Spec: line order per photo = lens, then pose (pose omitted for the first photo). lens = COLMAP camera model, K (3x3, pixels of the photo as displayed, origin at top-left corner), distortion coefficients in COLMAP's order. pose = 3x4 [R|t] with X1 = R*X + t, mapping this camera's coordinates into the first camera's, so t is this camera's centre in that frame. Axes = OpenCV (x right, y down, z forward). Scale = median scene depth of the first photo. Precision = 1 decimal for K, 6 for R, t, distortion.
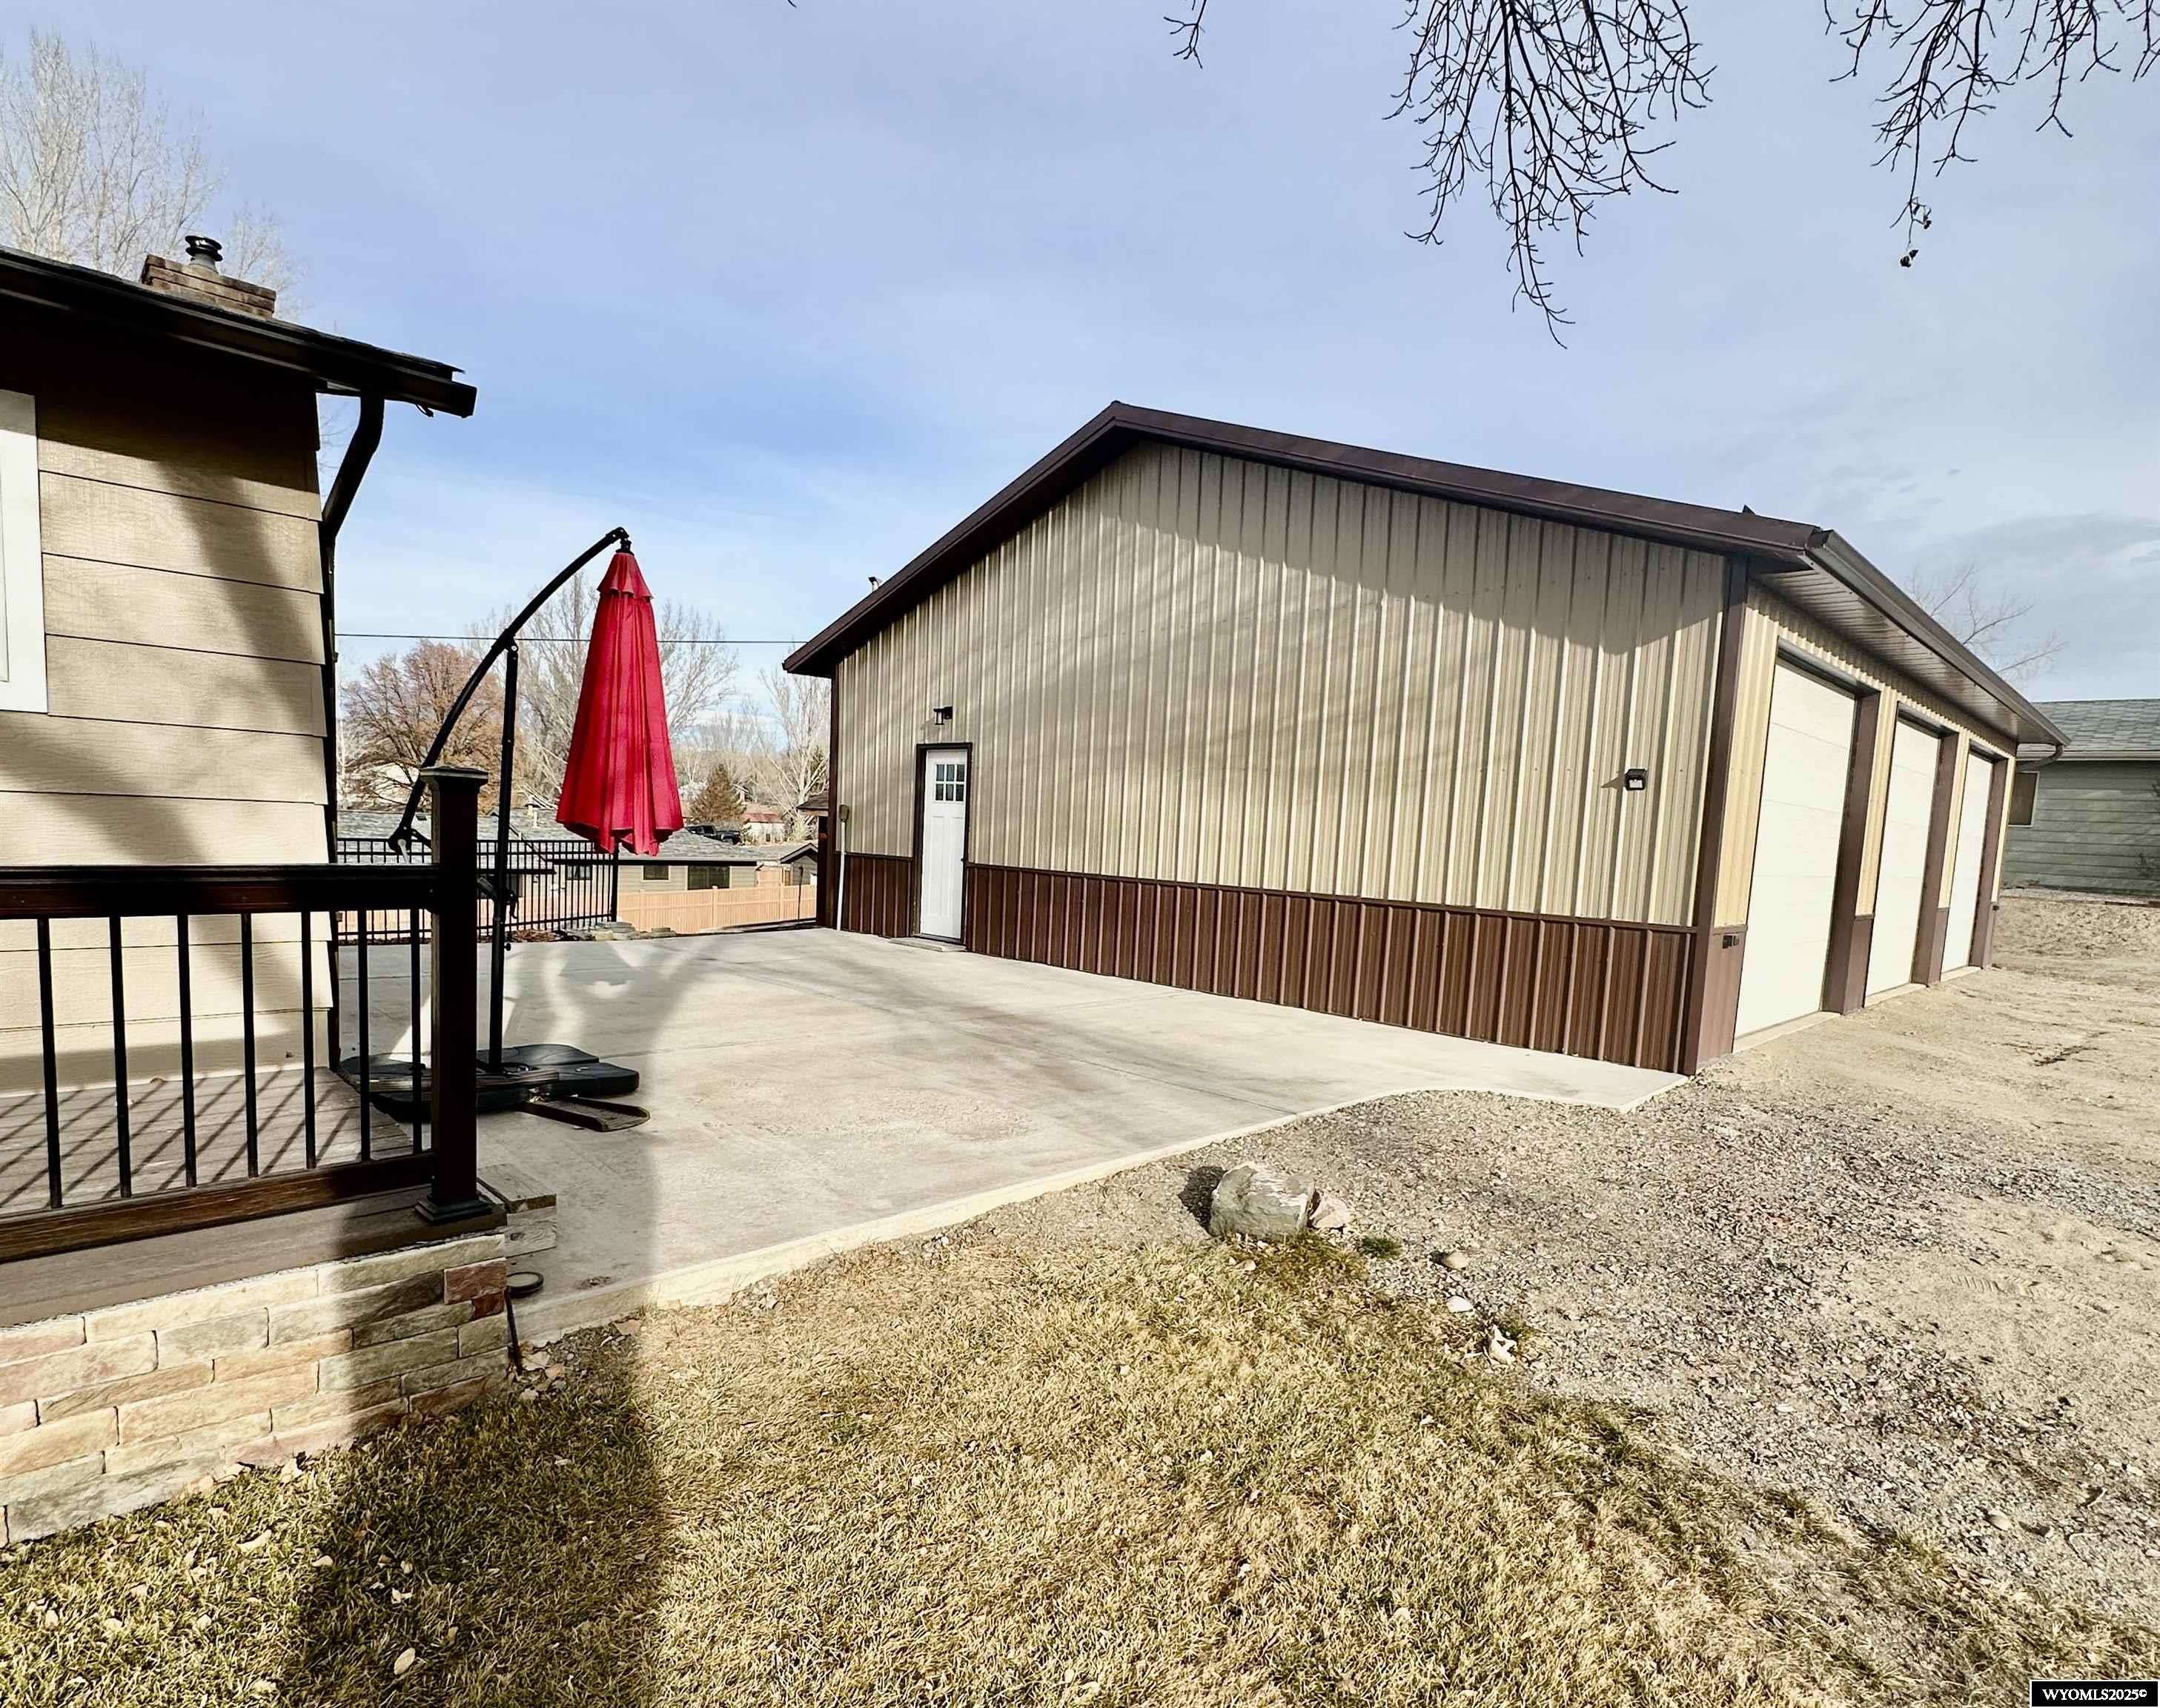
lens RADIAL K [[756.7, 0, 1064.1], [0, 756.7, 797.1], [0, 0, 1]] dist [-0.000116, 0.000053]
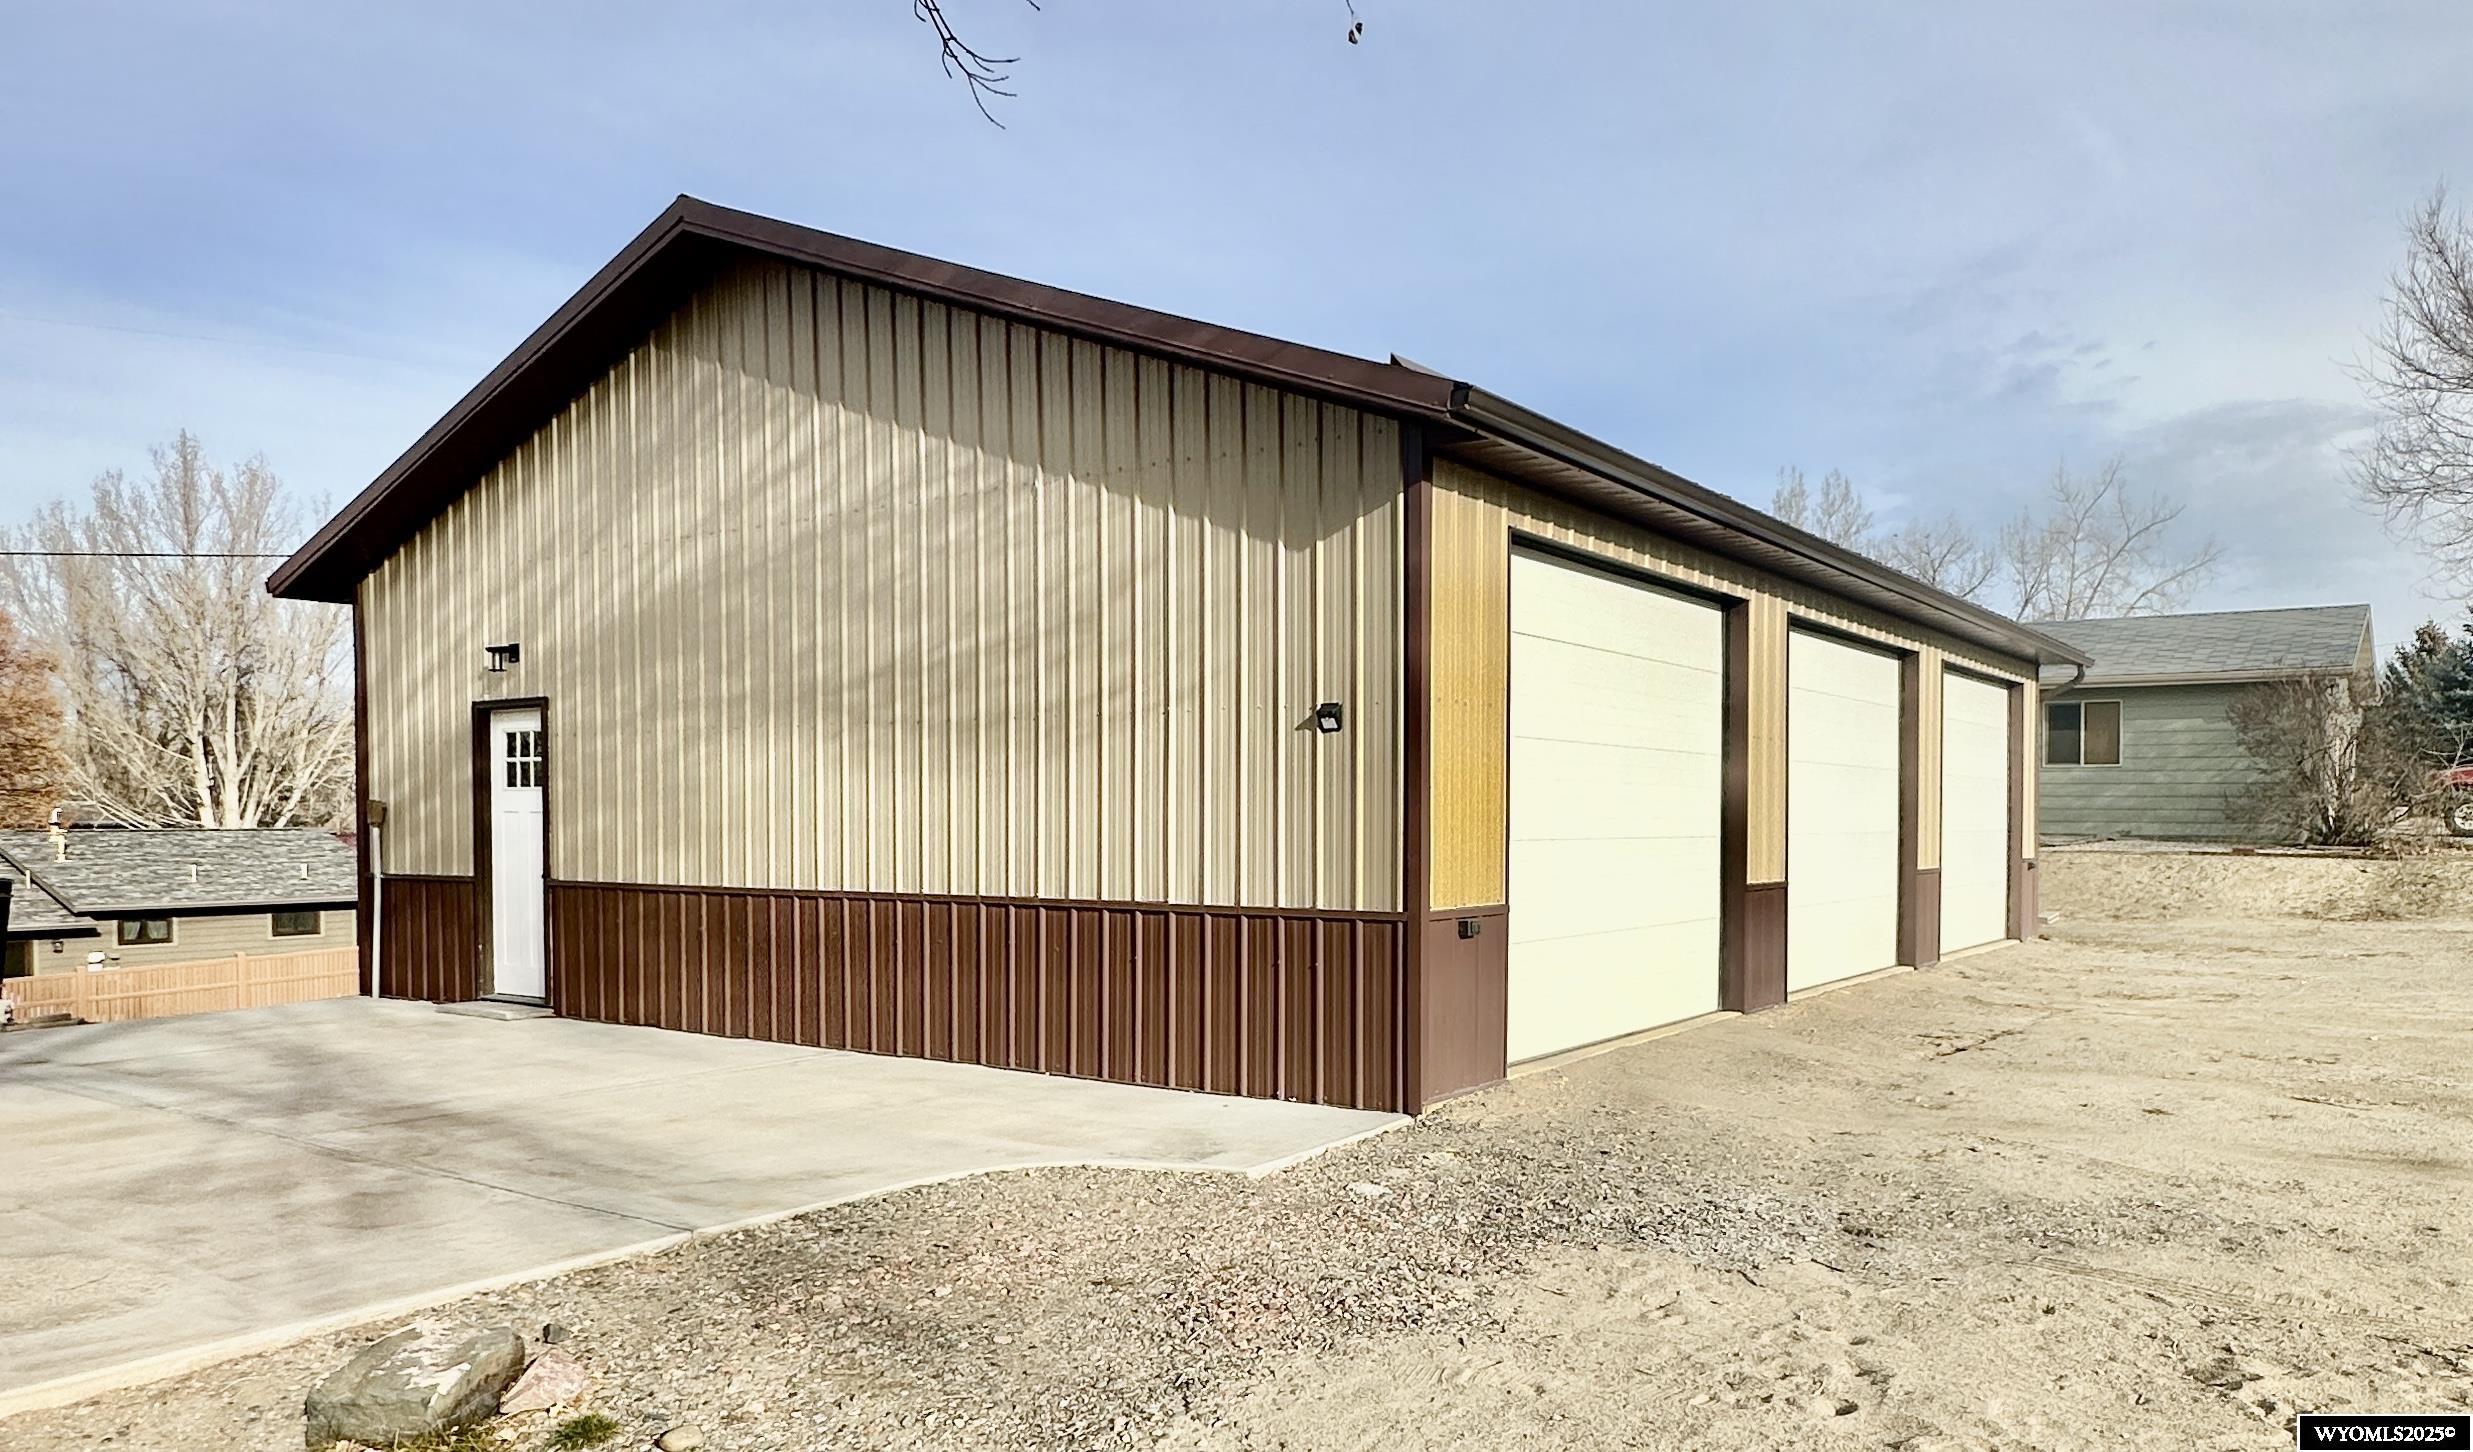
lens RADIAL K [[1065.4, 0, 1236.5], [0, 1065.4, 726.0], [0, 0, 1]] dist [-0.001209, -0.000204]
pose [[0.986760, -0.032627, 0.158873, 0.396679], [0.040016, 0.998250, -0.043533, 0.021508], [-0.157175, 0.049315, 0.986339, -0.013640]]
